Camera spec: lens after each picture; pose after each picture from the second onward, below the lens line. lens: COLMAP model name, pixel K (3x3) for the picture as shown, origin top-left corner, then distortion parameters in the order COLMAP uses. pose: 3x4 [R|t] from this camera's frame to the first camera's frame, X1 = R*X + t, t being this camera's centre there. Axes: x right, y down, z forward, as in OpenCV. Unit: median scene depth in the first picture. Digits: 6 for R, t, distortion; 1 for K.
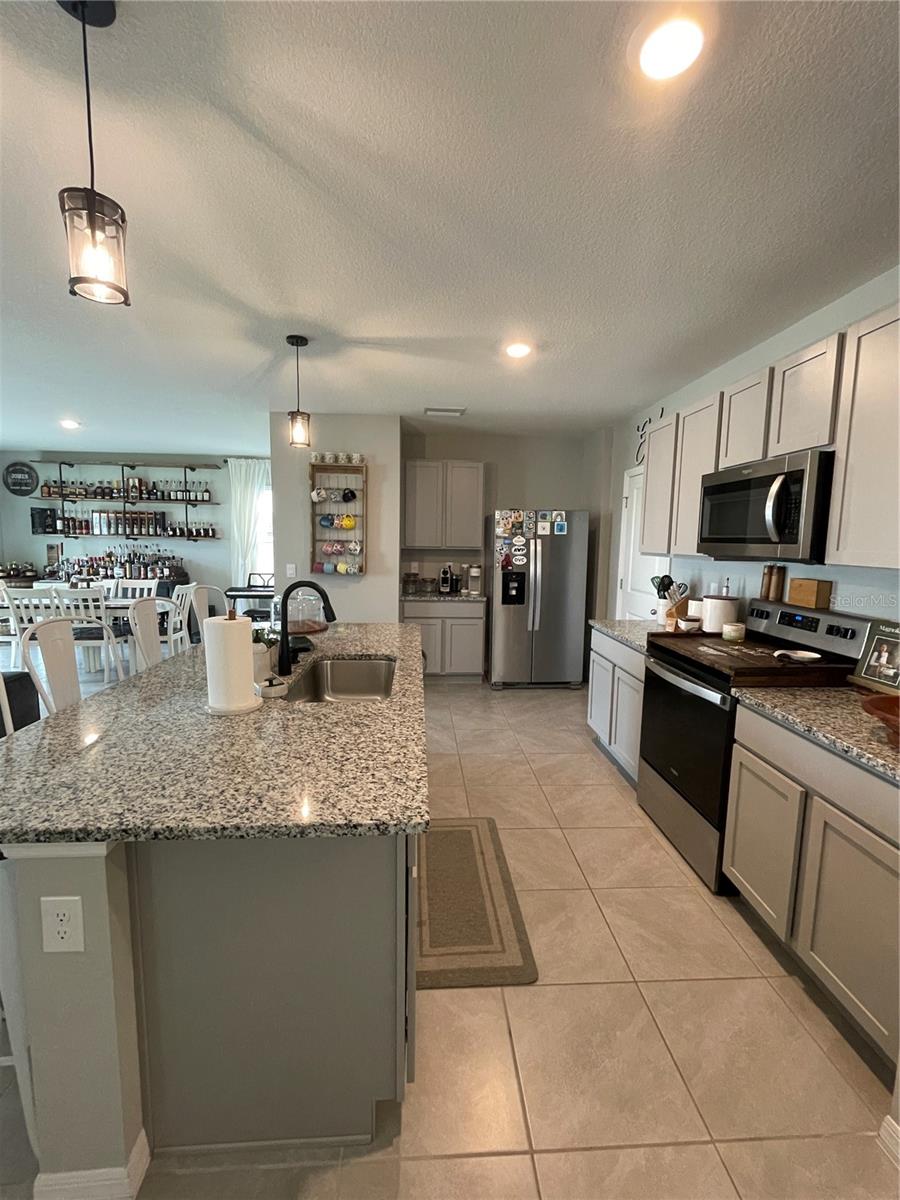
lens RADIAL K [[505.4, 0, 450.5], [0, 505.4, 598.1], [0, 0, 1]] dist [-0.001172, -0.000497]
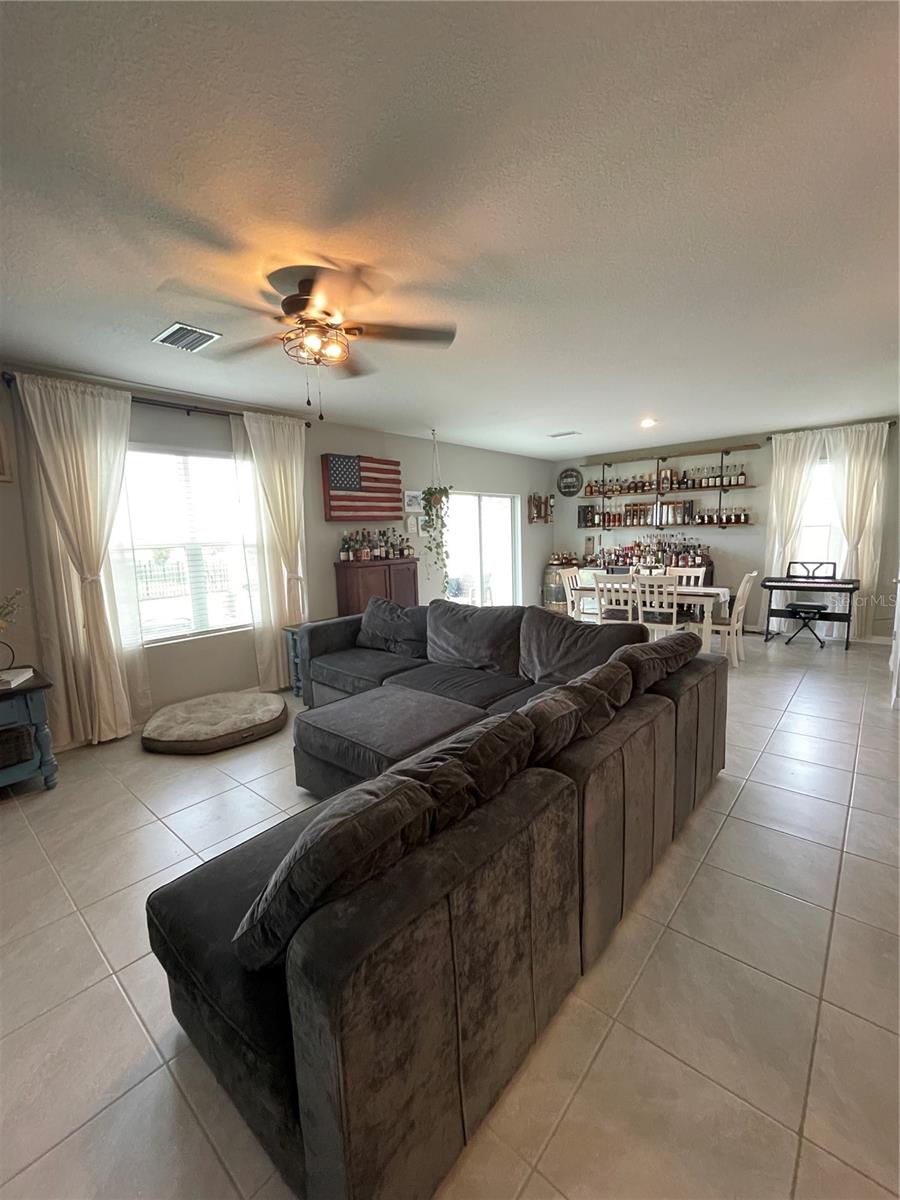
lens RADIAL K [[501.4, 0, 450.3], [0, 501.4, 598.3], [0, 0, 1]] dist [-0.001805, -0.000334]
pose [[0.716220, 0.052355, -0.695908, -0.307666], [-0.037920, 0.998628, 0.036102, 0.007725], [0.696844, 0.000532, 0.717223, -0.065839]]
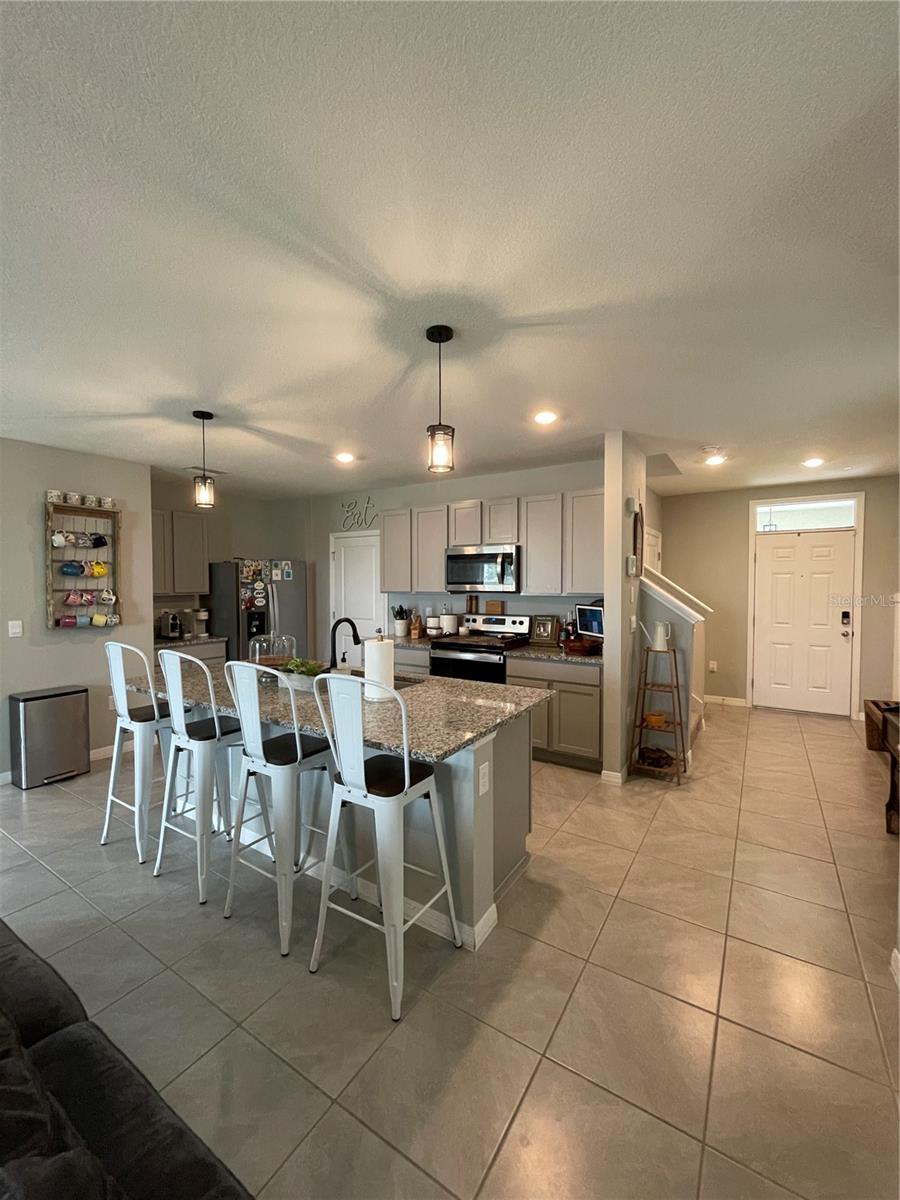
lens RADIAL K [[487.6, 0, 450.4], [0, 487.6, 598.9], [0, 0, 1]] dist [0.001173, 0.000597]
pose [[0.588292, -0.045330, 0.807377, -0.523594], [0.105946, 0.994142, -0.021380, -0.010838], [-0.801678, 0.098116, 0.589648, -0.027276]]
